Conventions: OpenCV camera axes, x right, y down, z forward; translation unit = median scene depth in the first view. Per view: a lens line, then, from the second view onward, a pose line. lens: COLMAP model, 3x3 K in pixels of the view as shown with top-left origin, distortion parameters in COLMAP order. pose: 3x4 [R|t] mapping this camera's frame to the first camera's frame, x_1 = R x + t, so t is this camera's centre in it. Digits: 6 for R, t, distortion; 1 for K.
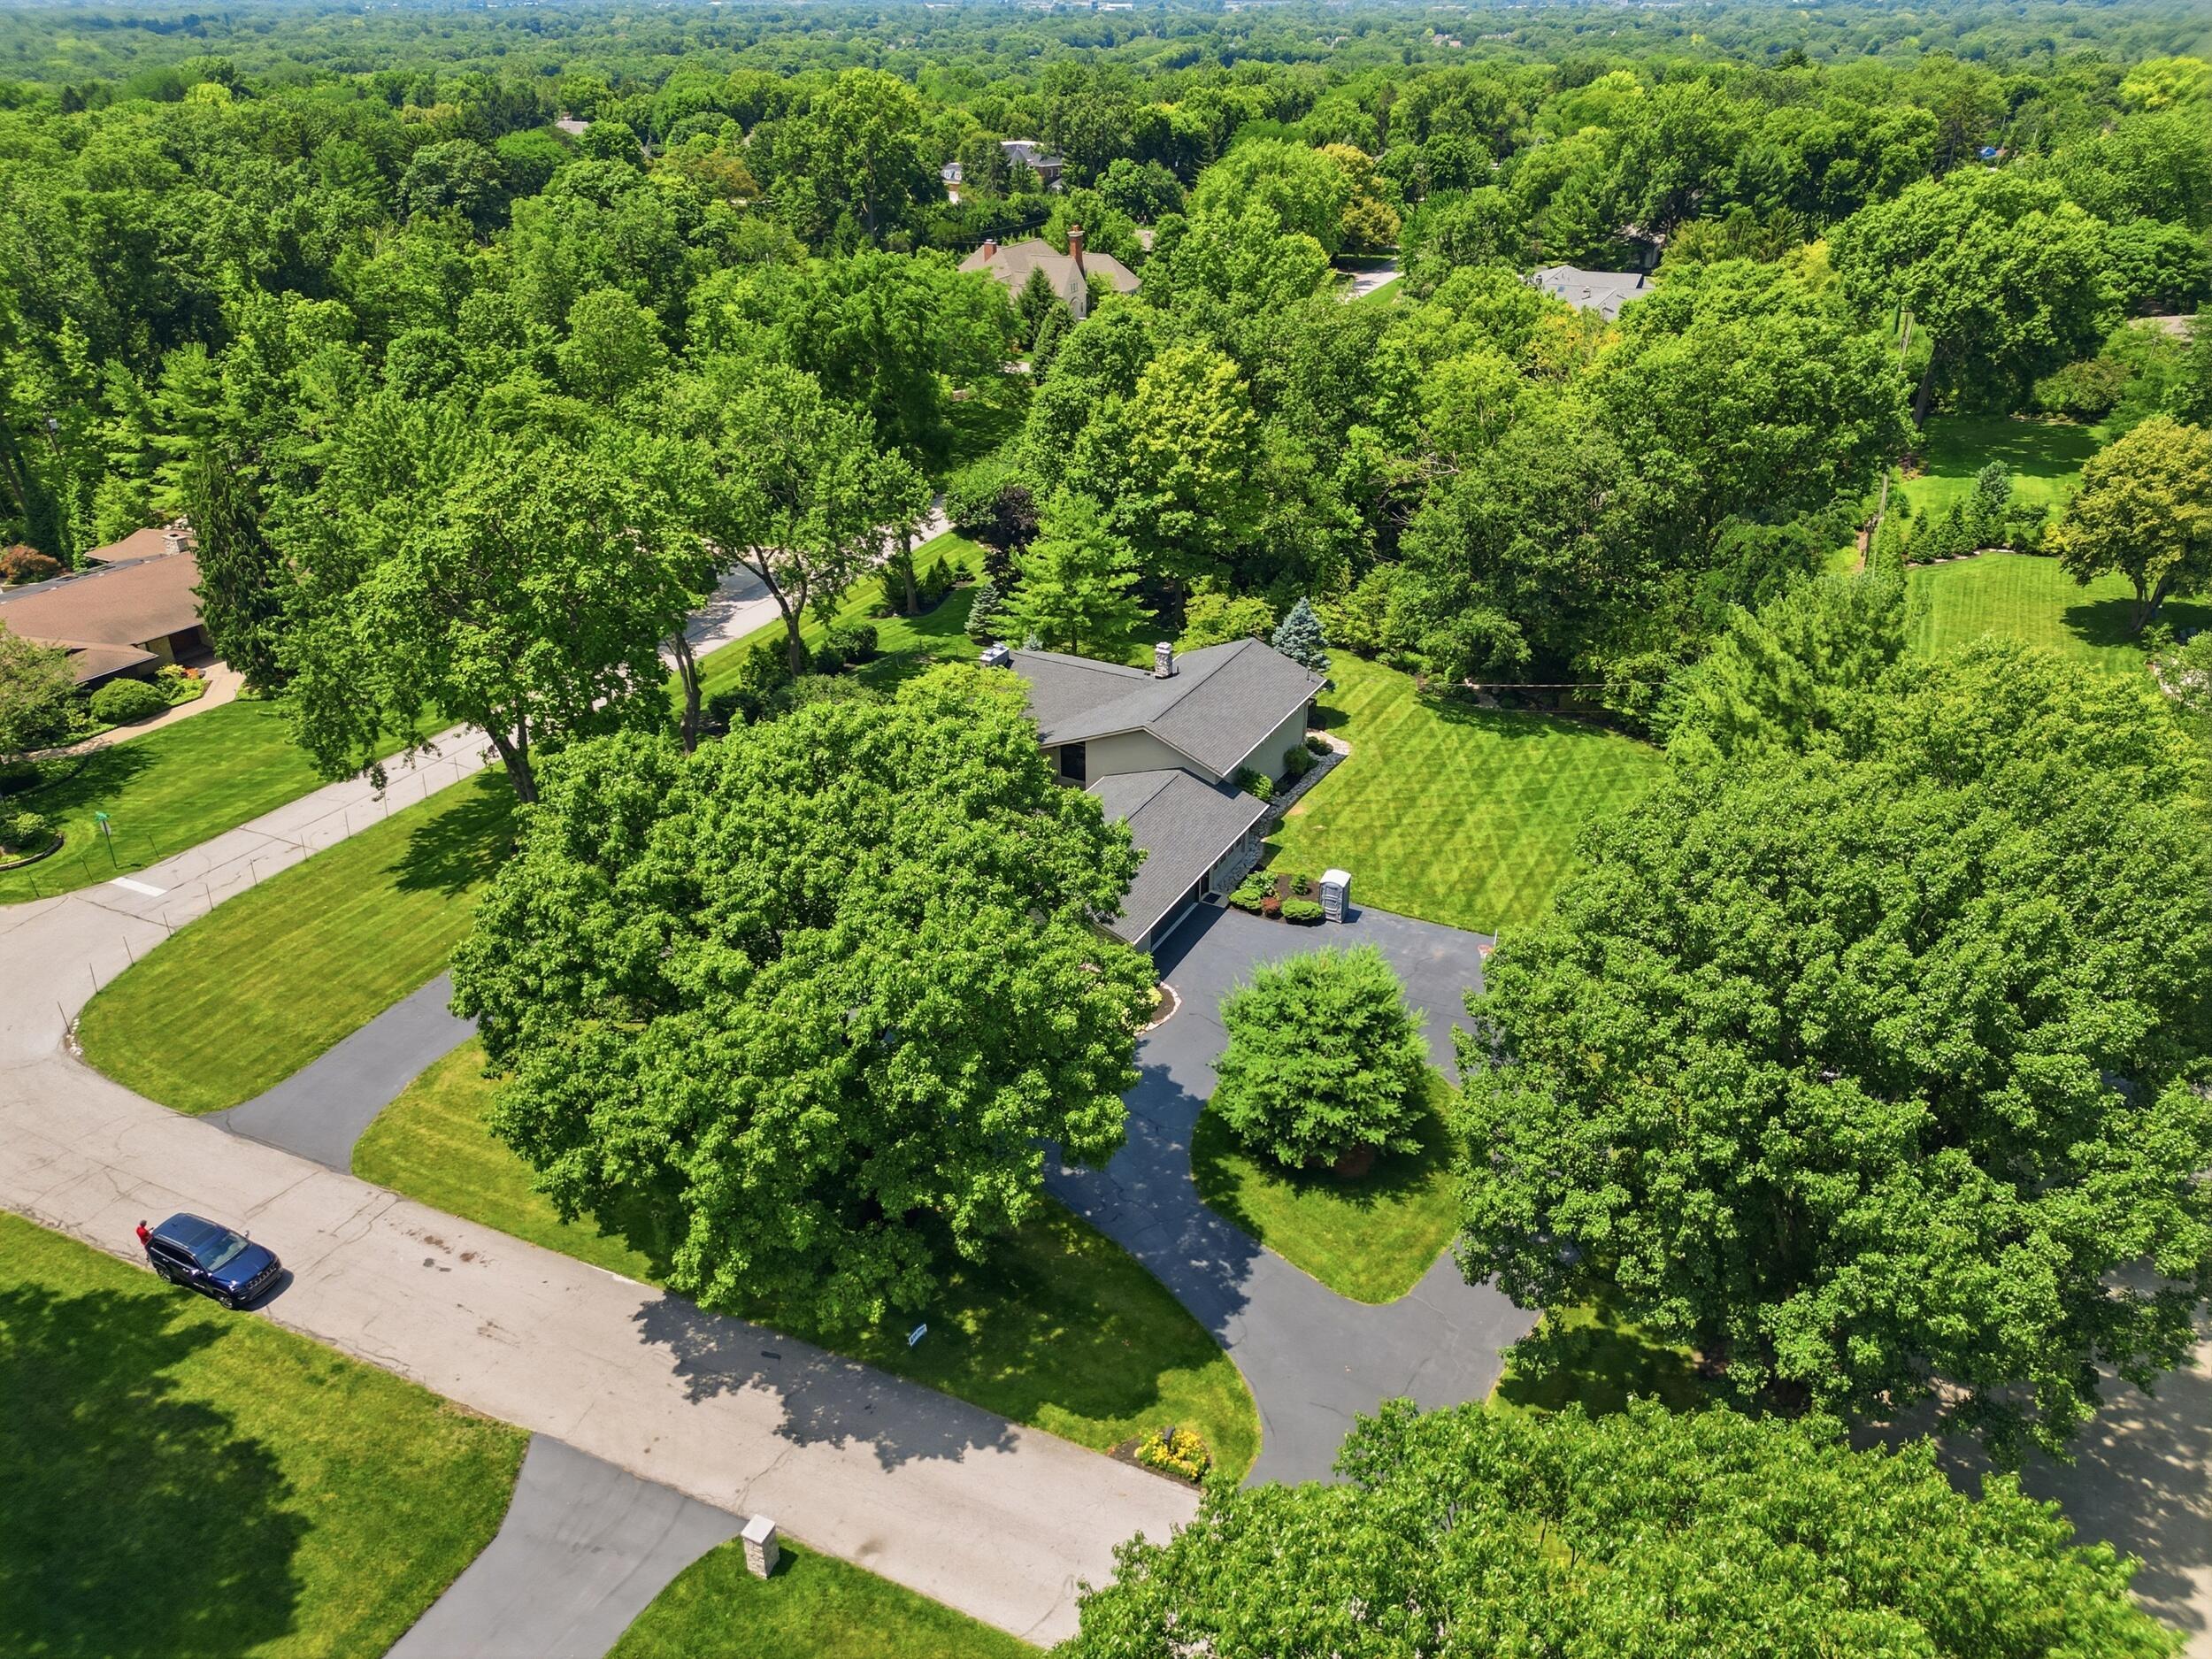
lens RADIAL K [[1525.2, 0, 1106.0], [0, 1525.2, 829.5], [0, 0, 1]] dist [0.053084, -0.038351]
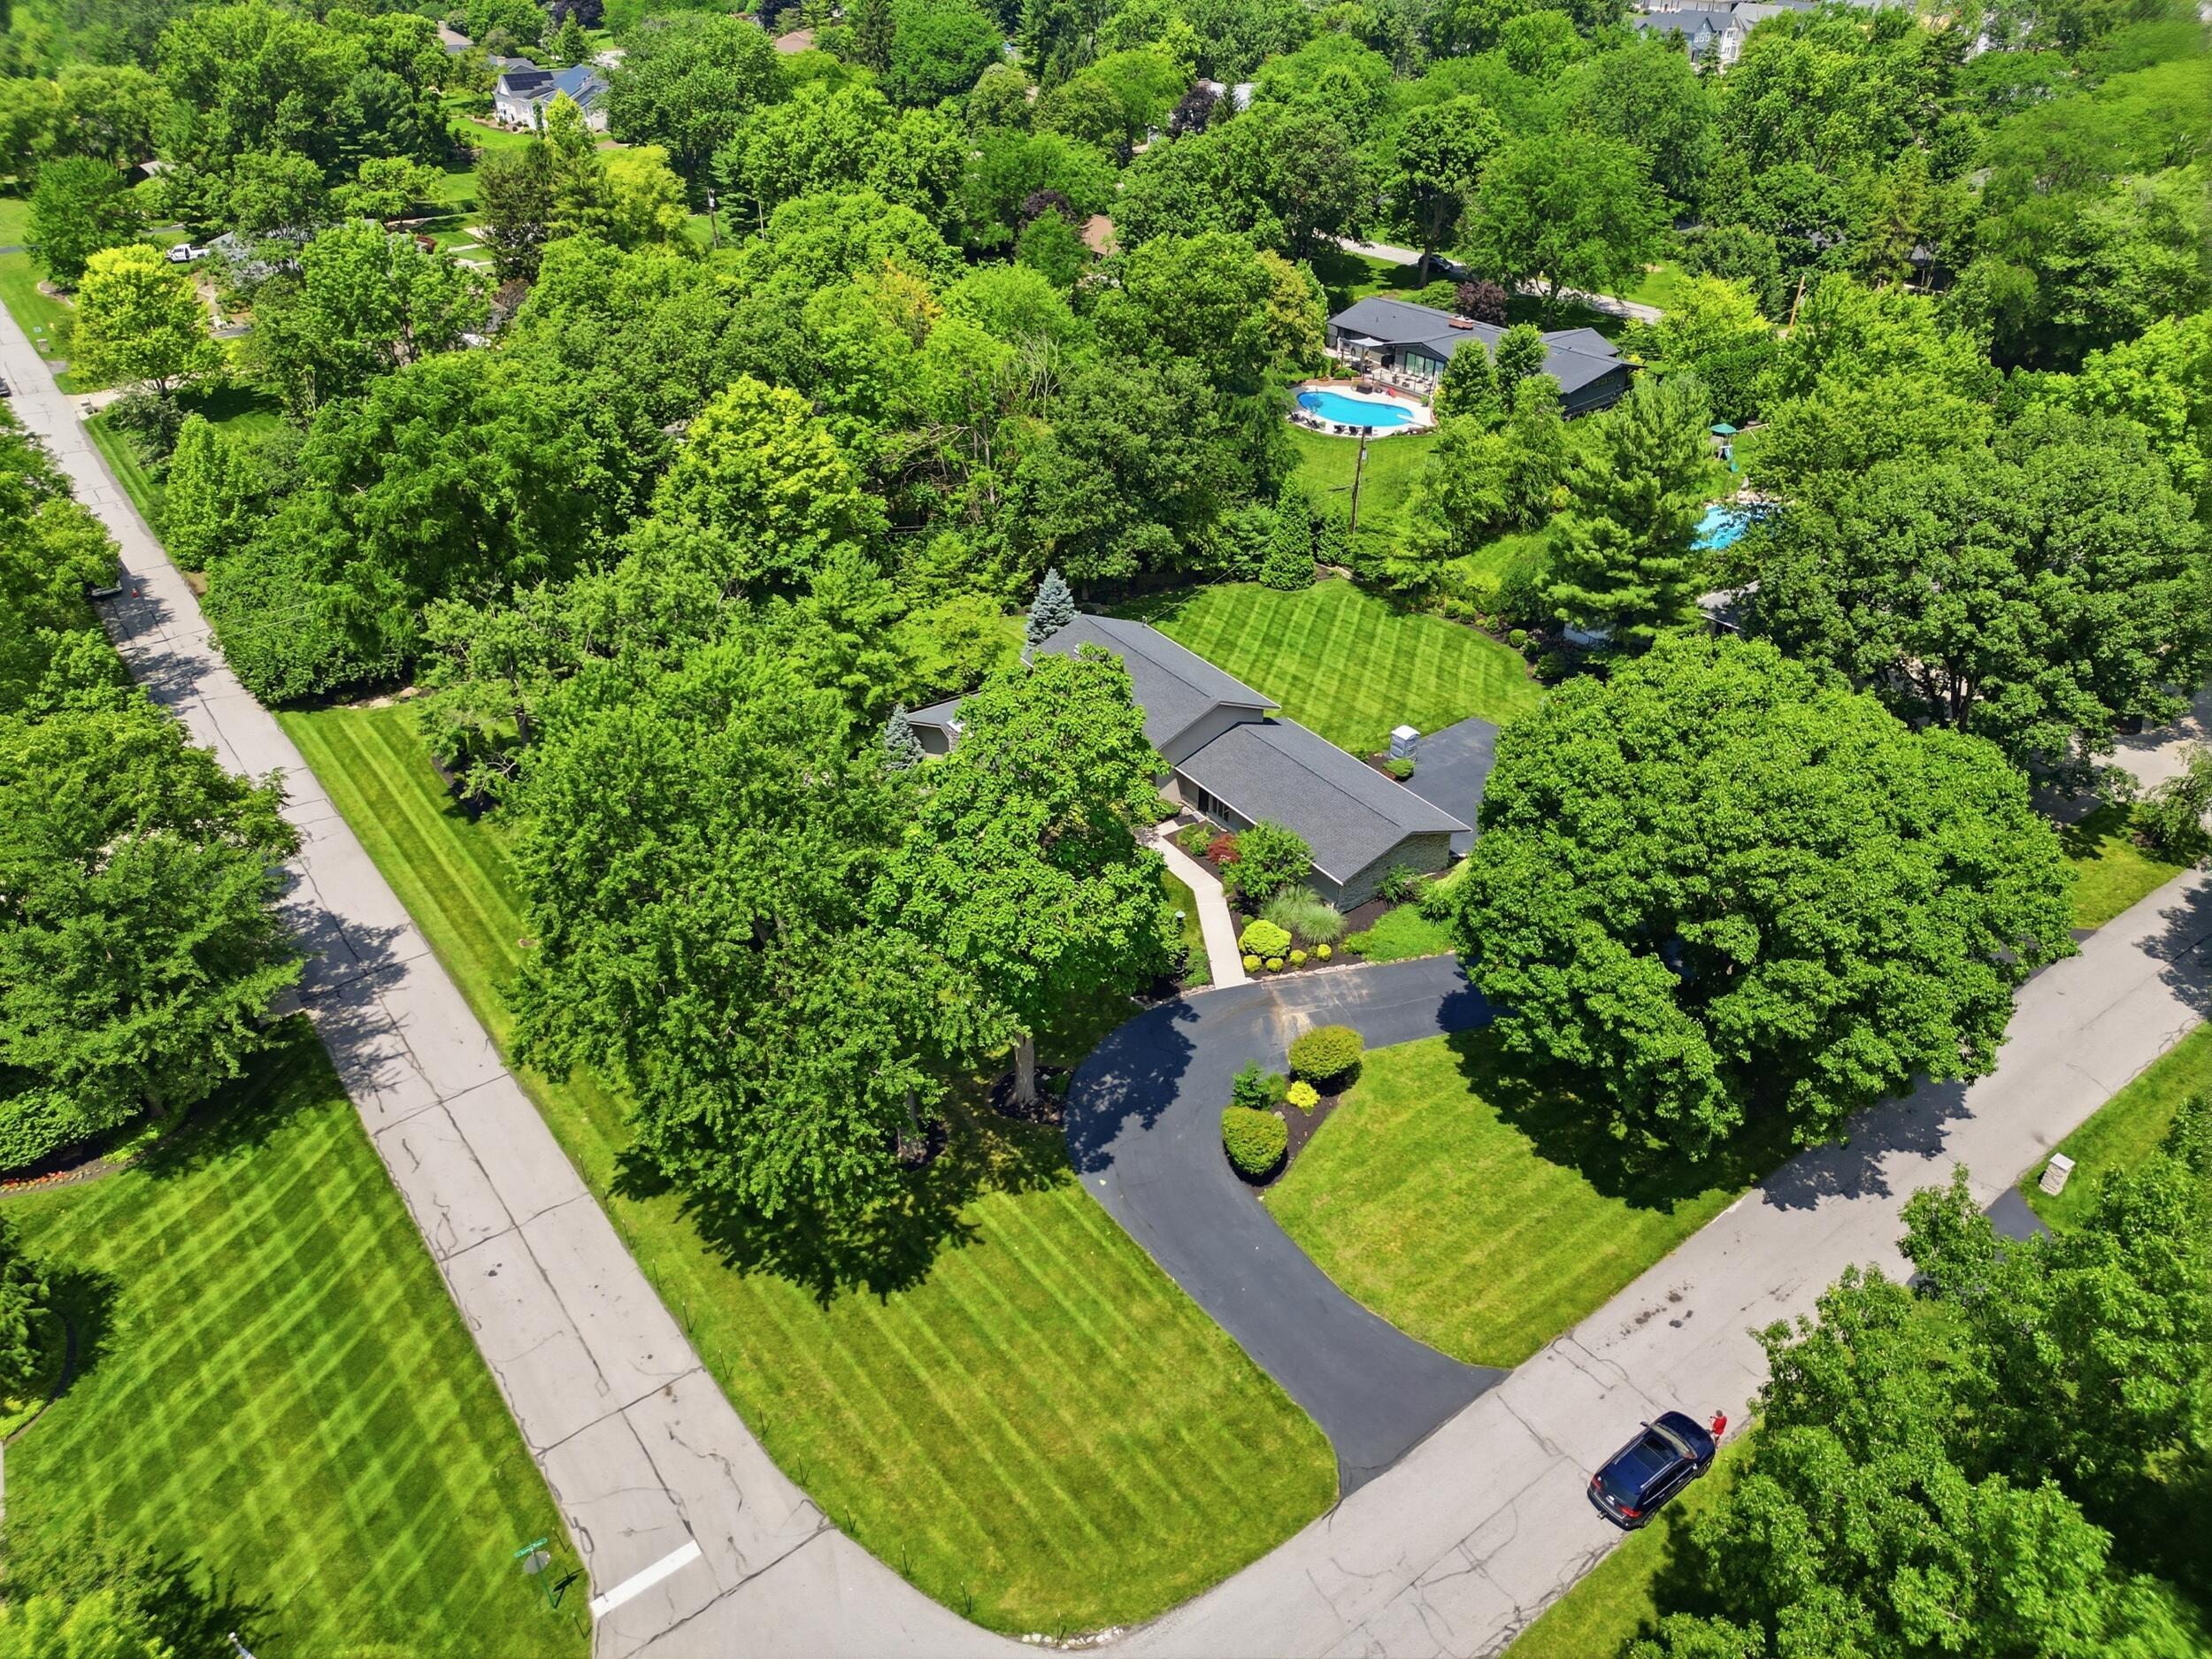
lens RADIAL K [[1525.2, 0, 1106.0], [0, 1525.2, 829.5], [0, 0, 1]] dist [0.053084, -0.038351]
pose [[0.473739, -0.471622, 0.743736, -0.690423], [0.416553, 0.864073, 0.282598, -0.263671], [-0.775922, 0.175928, 0.605801, 0.331964]]
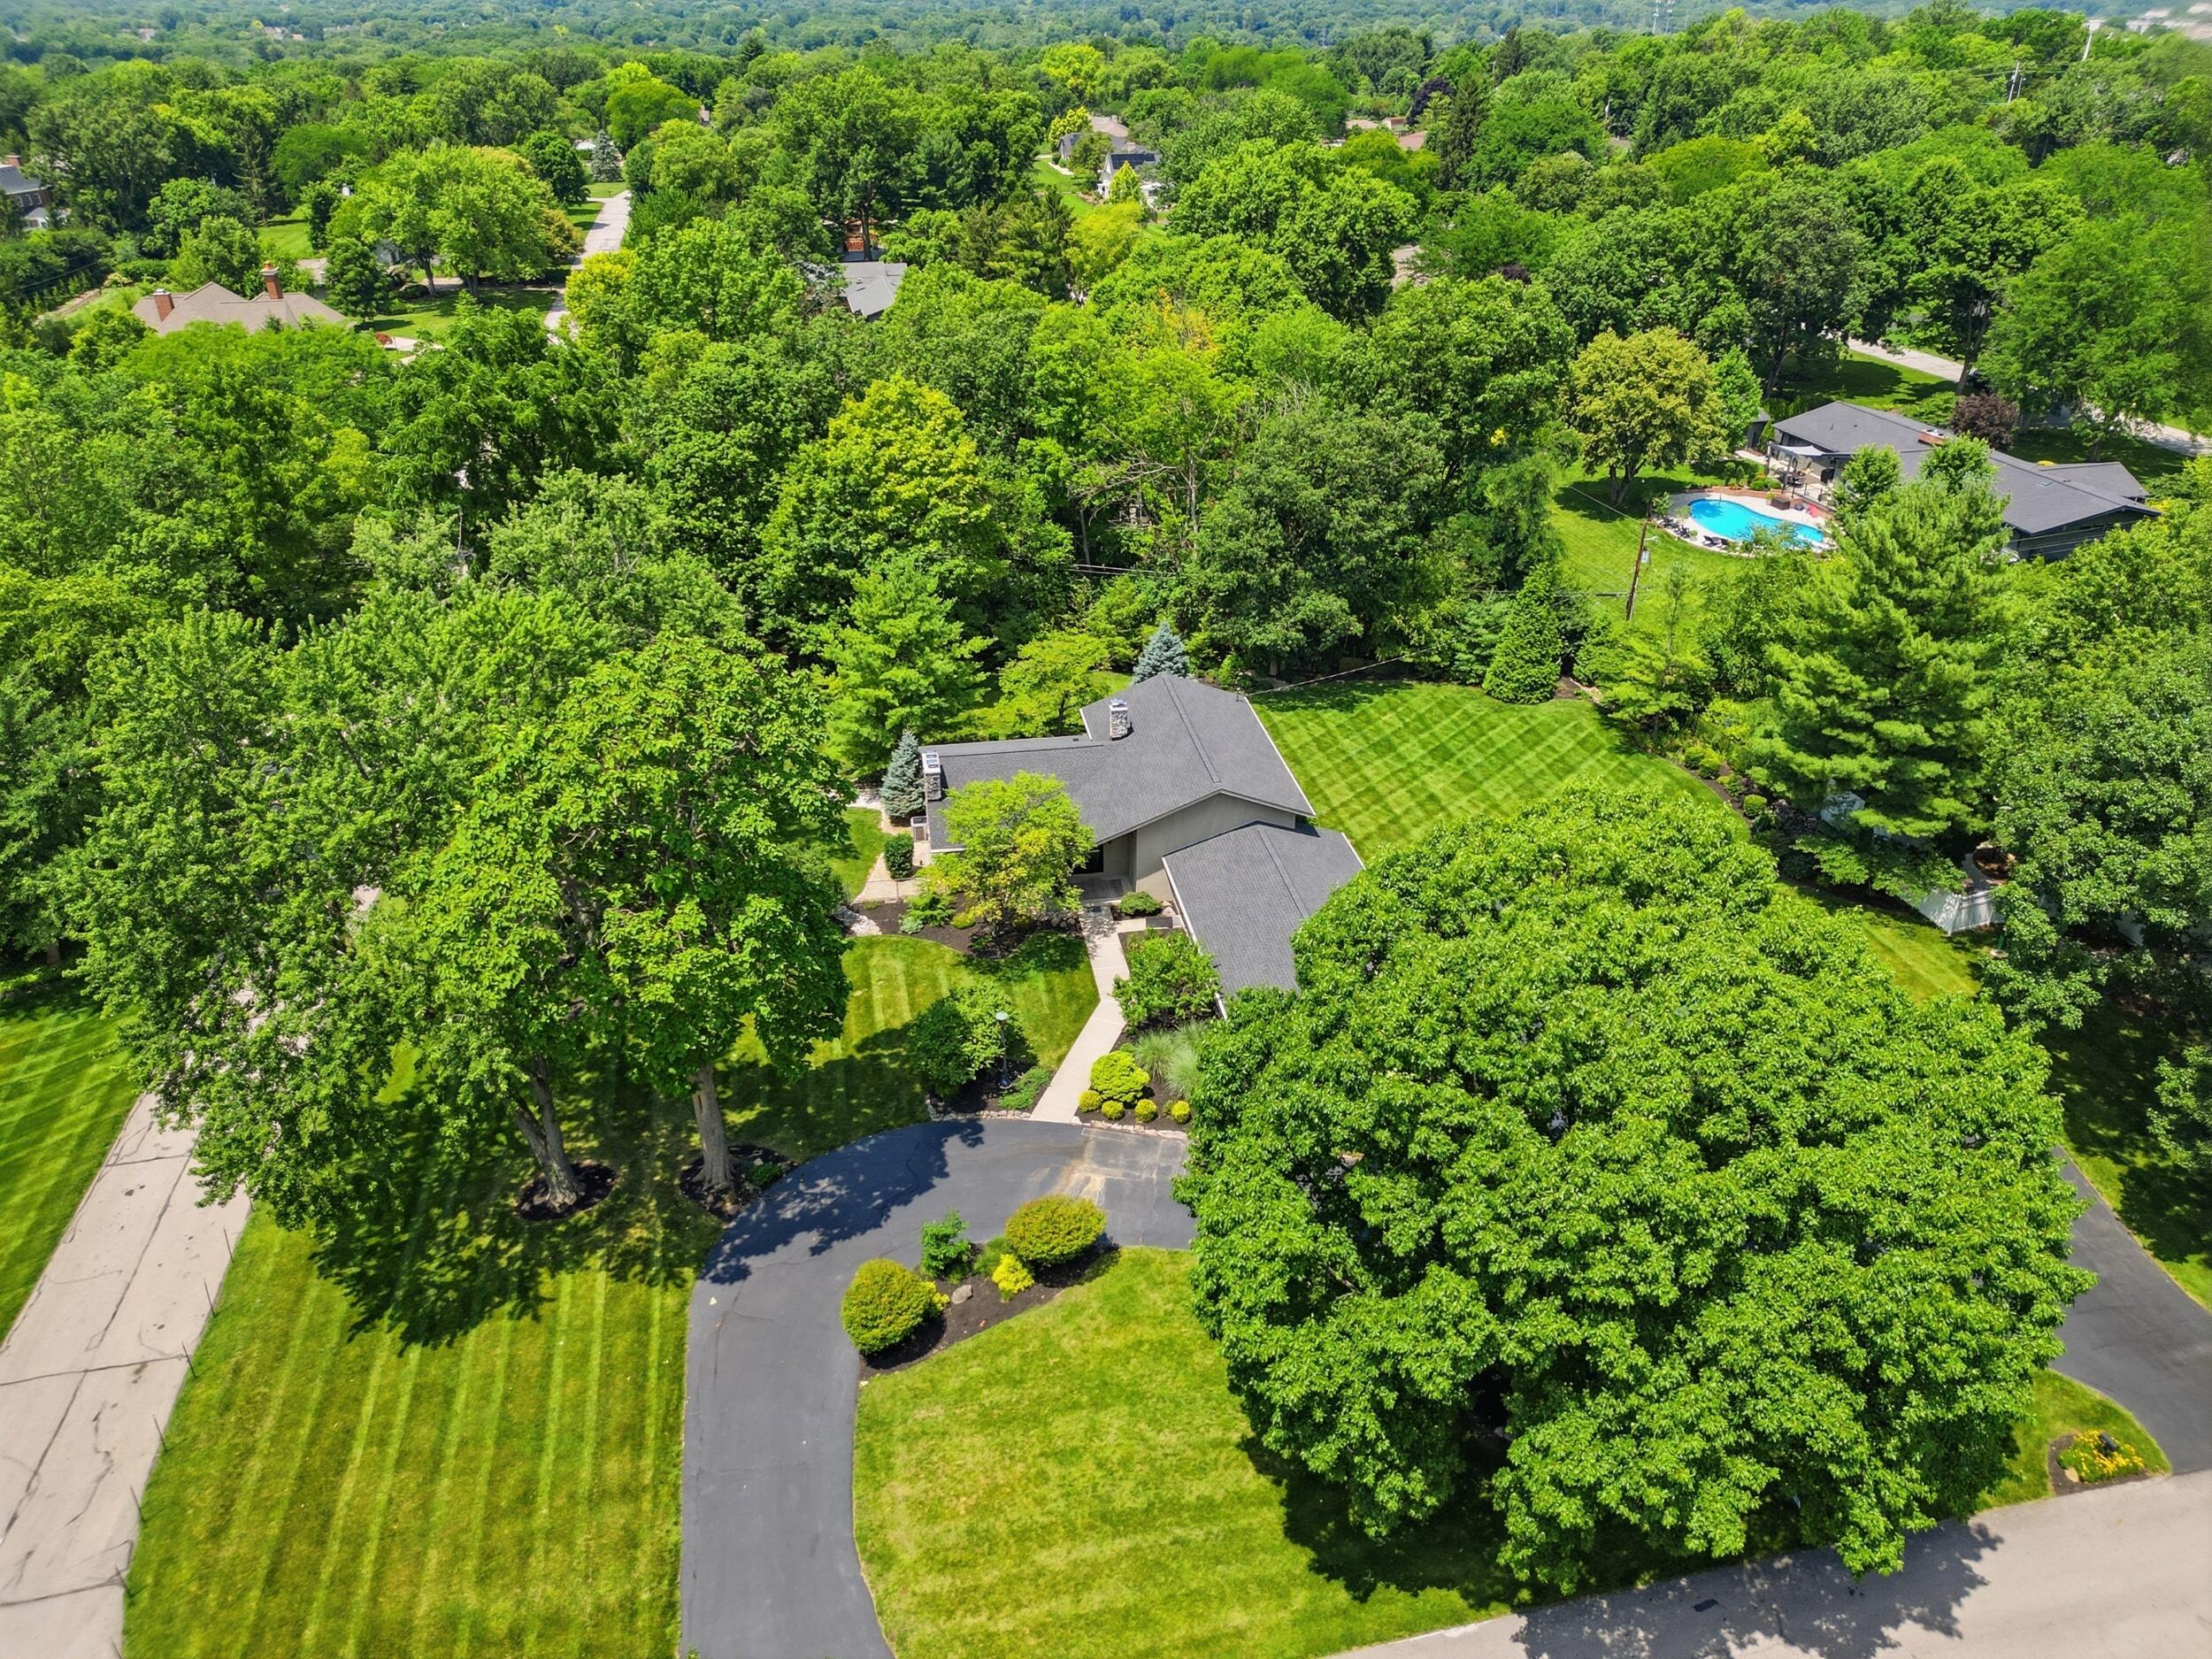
lens RADIAL K [[1525.2, 0, 1106.0], [0, 1525.2, 829.5], [0, 0, 1]] dist [0.053084, -0.038351]
pose [[0.800131, -0.289583, 0.525292, -0.404411], [0.287401, 0.953758, 0.088015, -0.114758], [-0.526489, 0.080545, 0.846358, 0.218805]]
